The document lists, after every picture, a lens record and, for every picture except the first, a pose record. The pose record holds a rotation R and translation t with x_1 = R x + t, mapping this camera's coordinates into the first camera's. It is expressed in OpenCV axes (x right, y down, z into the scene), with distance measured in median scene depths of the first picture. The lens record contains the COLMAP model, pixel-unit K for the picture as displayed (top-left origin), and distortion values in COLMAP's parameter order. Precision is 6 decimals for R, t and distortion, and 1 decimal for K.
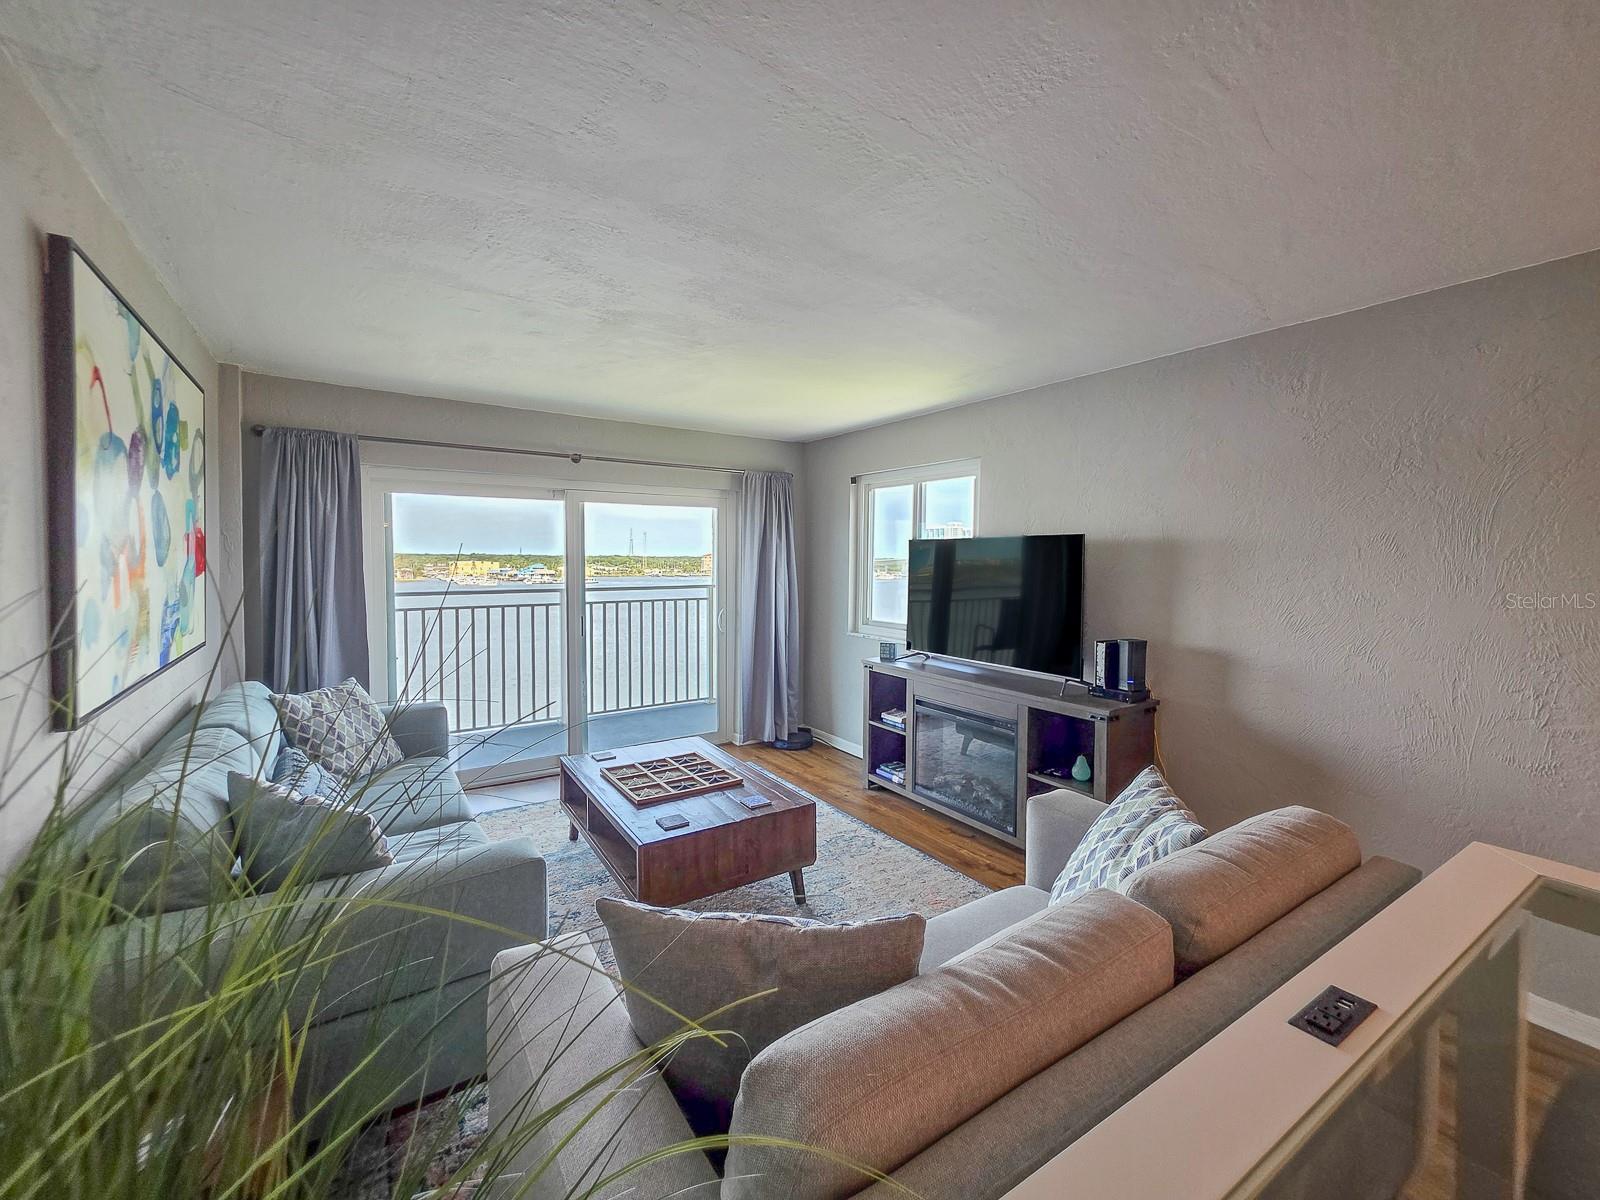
lens RADIAL K [[648.5, 0, 810.0], [0, 648.5, 574.3], [0, 0, 1]] dist [-0.003530, 0.000854]
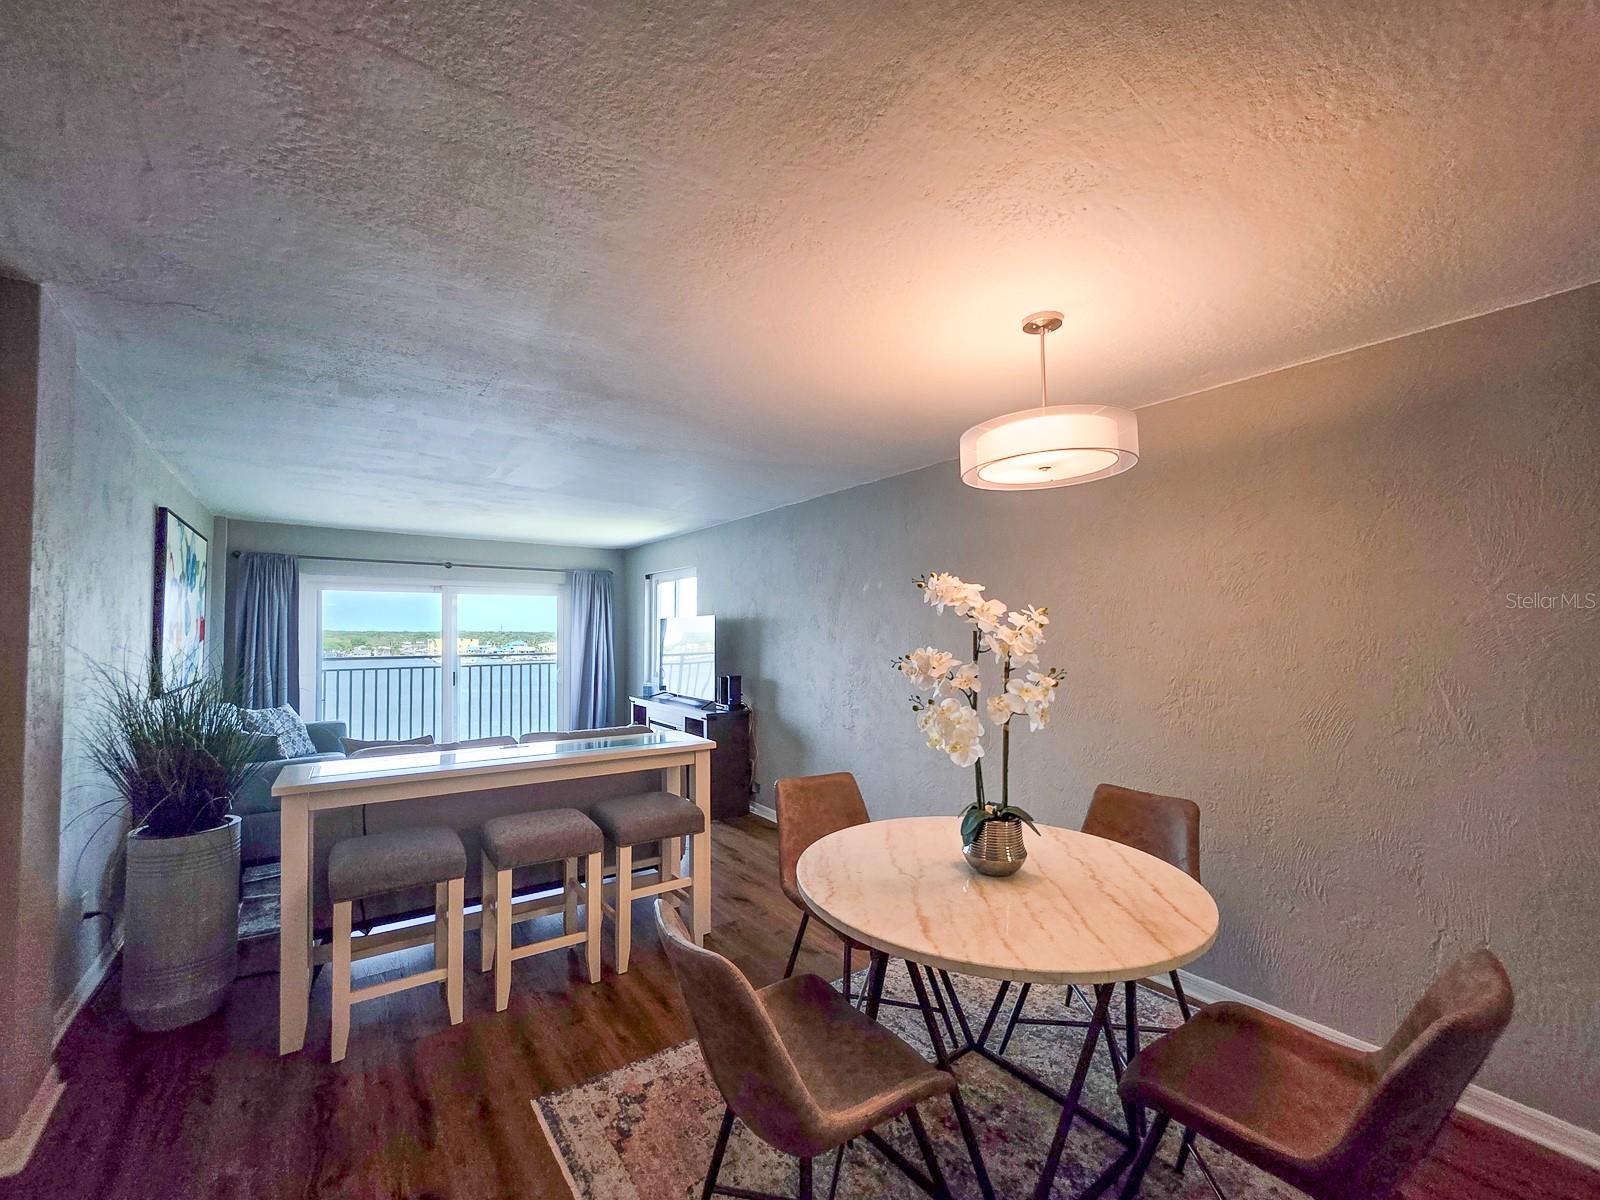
lens RADIAL K [[648.5, 0, 797.1], [0, 648.5, 613.1], [0, 0, 1]] dist [-0.003530, 0.000854]
pose [[0.999850, -0.005758, 0.016331, 0.505500], [0.006623, 0.998550, -0.053424, 0.021767], [-0.016000, 0.053524, 0.998438, -0.610030]]
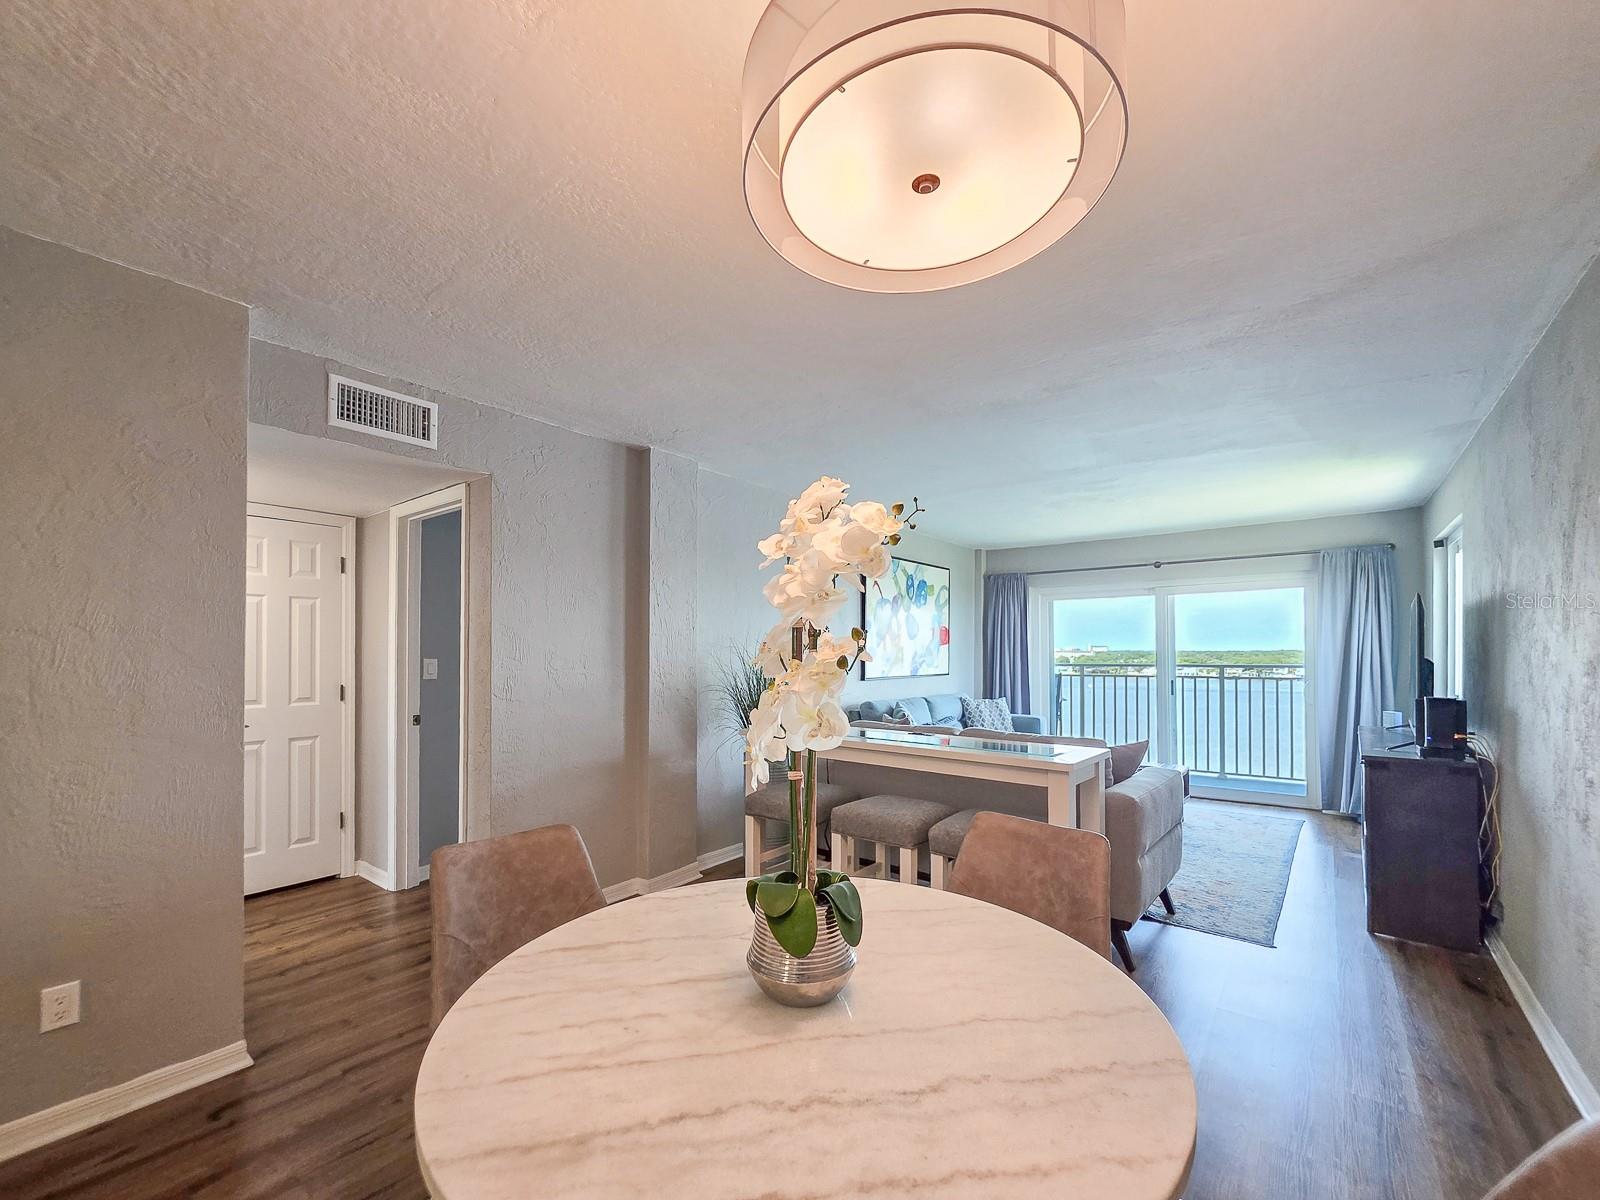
lens RADIAL K [[681.7, 0, 806.3], [0, 681.7, 650.3], [0, 0, 1]] dist [0.004850, 0.000195]
pose [[0.287970, -0.011467, -0.957571, 0.974240], [-0.020216, 0.999633, -0.018050, 0.054644], [0.957426, 0.024556, 0.287632, -0.164142]]
